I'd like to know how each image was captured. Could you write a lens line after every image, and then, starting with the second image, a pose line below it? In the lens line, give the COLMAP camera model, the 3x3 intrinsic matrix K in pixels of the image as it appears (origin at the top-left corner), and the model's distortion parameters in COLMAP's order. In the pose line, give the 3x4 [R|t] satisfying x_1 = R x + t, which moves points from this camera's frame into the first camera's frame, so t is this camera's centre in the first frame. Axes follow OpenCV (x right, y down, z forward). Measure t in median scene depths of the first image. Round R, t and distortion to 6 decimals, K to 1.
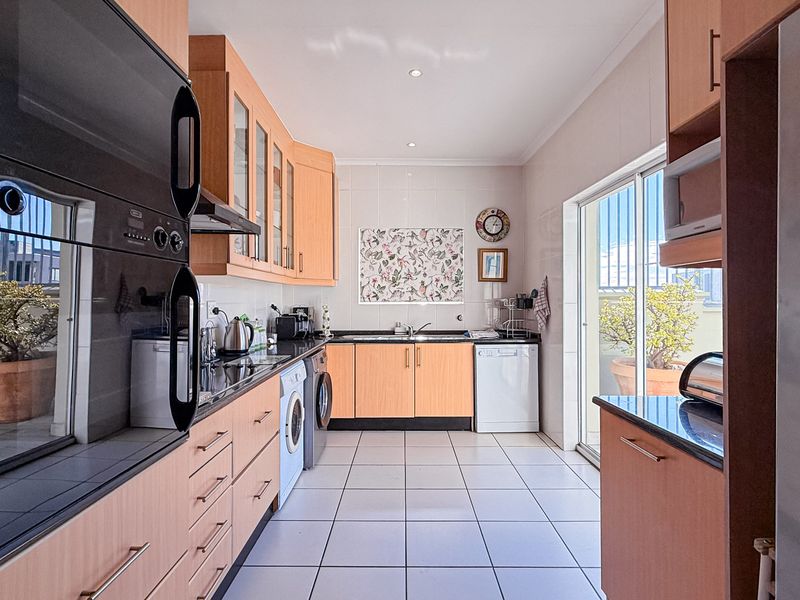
lens RADIAL K [[421.6, 0, 400.0], [0, 421.6, 300.0], [0, 0, 1]] dist [0.001891, -0.000484]
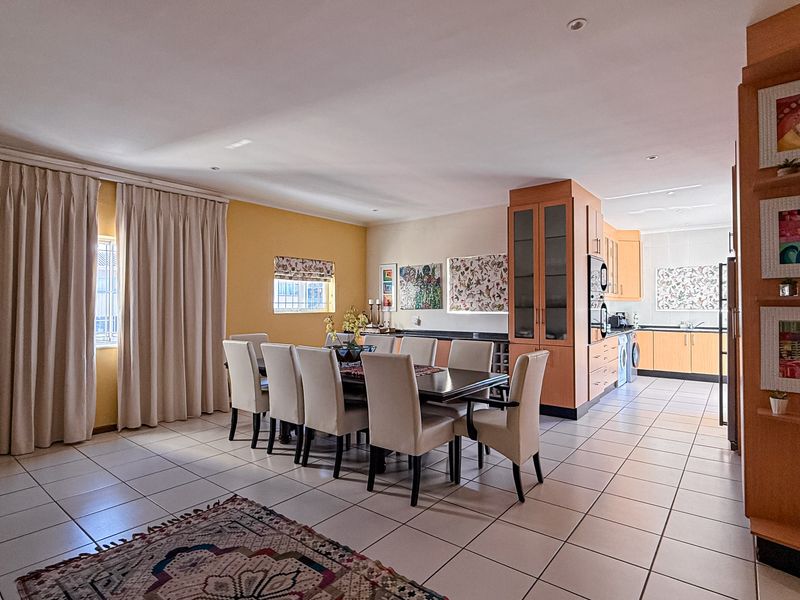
lens RADIAL K [[421.6, 0, 400.0], [0, 421.6, 300.0], [0, 0, 1]] dist [0.001891, -0.000484]
pose [[0.783913, -0.005758, -0.620844, 0.164348], [-0.001162, 0.999942, -0.010742, -0.015514], [0.620870, 0.009142, 0.783860, -1.094730]]
